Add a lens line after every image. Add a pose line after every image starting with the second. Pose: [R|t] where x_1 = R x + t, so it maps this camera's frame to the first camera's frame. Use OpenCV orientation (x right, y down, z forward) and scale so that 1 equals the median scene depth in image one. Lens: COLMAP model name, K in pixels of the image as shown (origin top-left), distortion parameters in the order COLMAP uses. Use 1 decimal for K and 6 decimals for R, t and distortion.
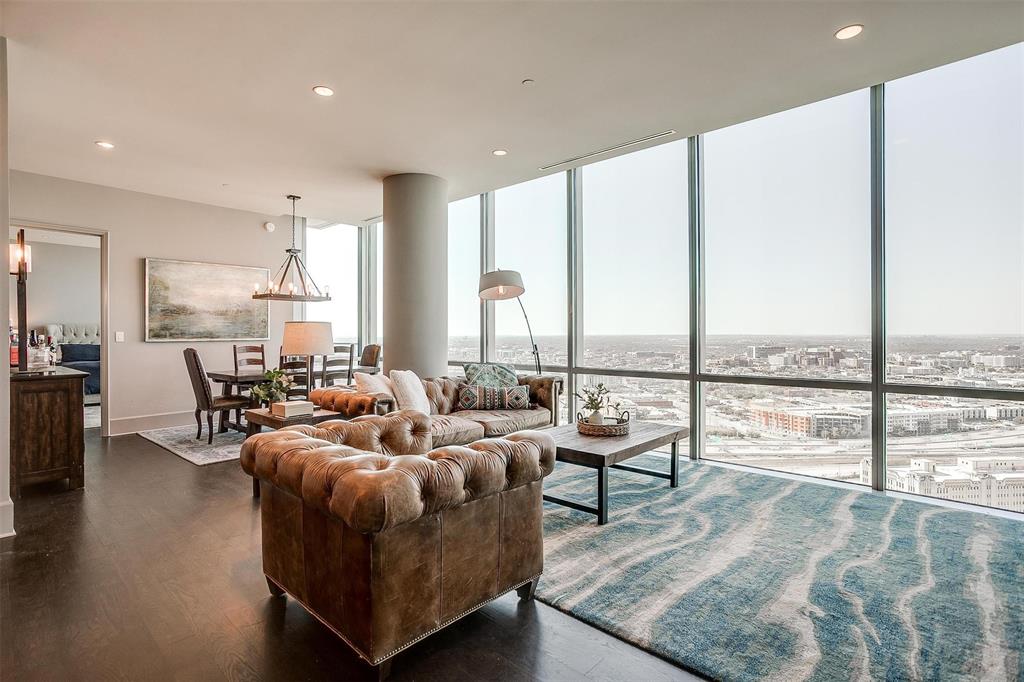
lens RADIAL K [[508.3, 0, 513.5], [0, 508.3, 333.0], [0, 0, 1]] dist [-0.045360, 0.025921]
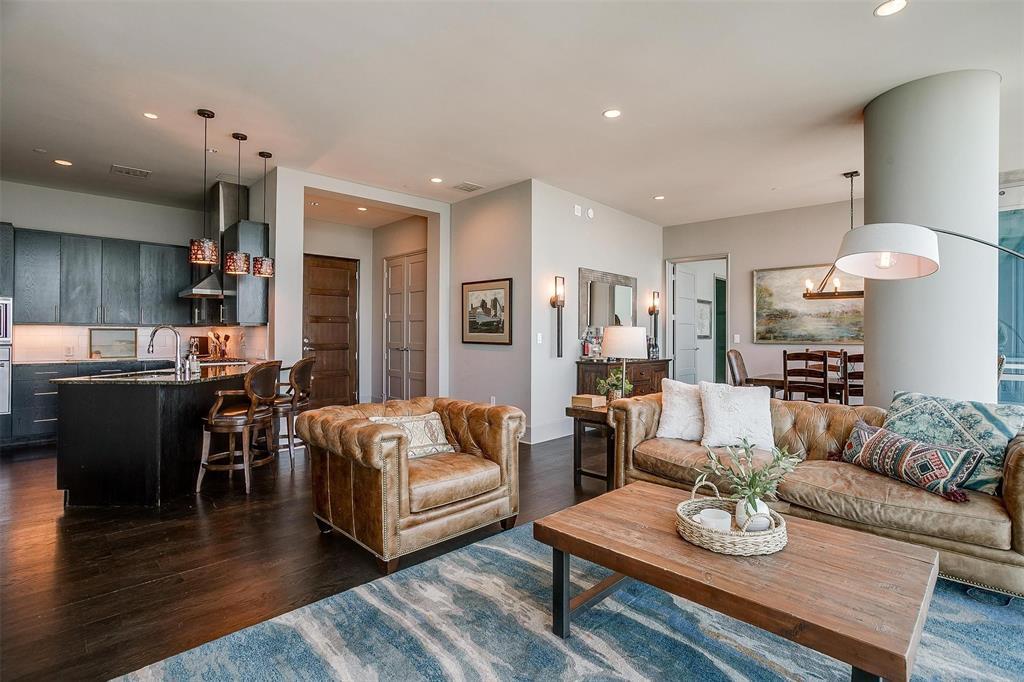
lens RADIAL K [[501.4, 0, 518.7], [0, 501.4, 327.5], [0, 0, 1]] dist [-0.053876, 0.034112]
pose [[-0.036045, -0.011807, -0.999280, 0.514553], [-0.003713, 0.999925, -0.011681, -0.004466], [0.999343, 0.003289, -0.036086, 0.612096]]
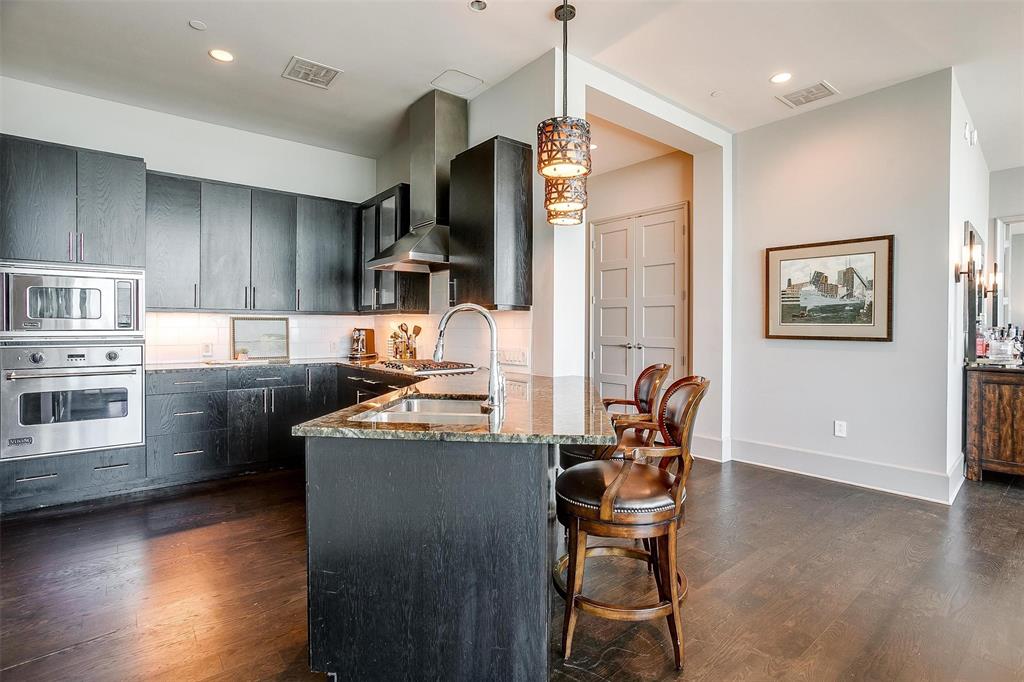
lens RADIAL K [[501.4, 0, 518.7], [0, 501.4, 327.5], [0, 0, 1]] dist [-0.053876, 0.034112]
pose [[-0.116799, 0.005922, -0.993138, 0.130169], [-0.002532, 0.999977, 0.006261, -0.001411], [0.993152, 0.003246, -0.116781, 0.095327]]
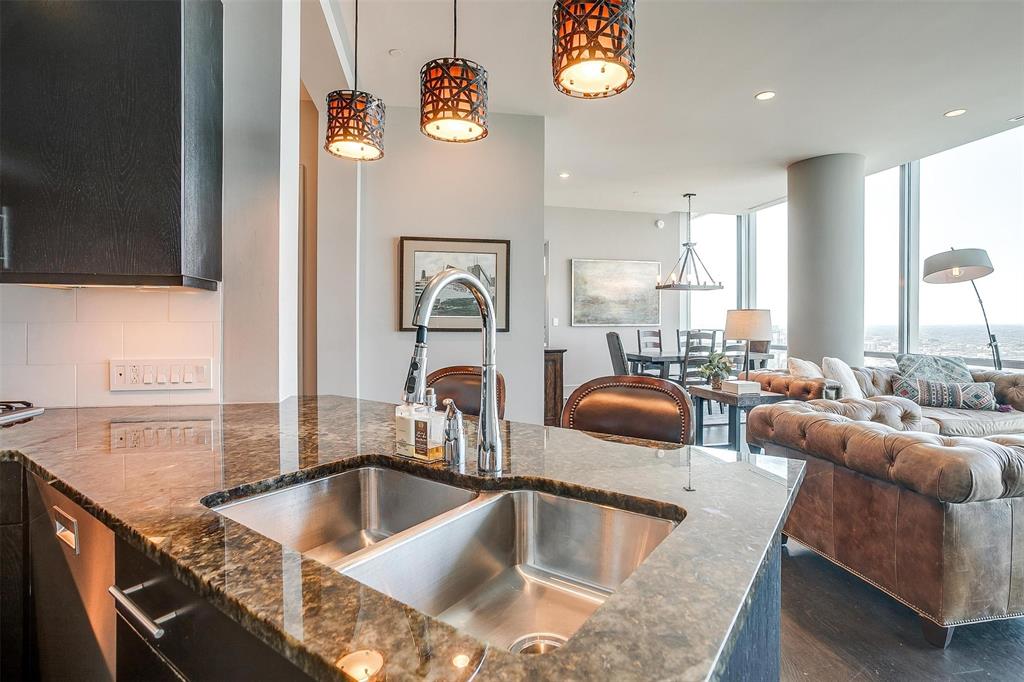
lens RADIAL K [[504.3, 0, 510.8], [0, 504.3, 325.1], [0, 0, 1]] dist [-0.042678, 0.023007]
pose [[0.806903, 0.010302, -0.590594, -0.136664], [-0.004121, 0.999922, 0.011813, 0.000910], [0.590669, -0.007098, 0.806883, -0.138043]]
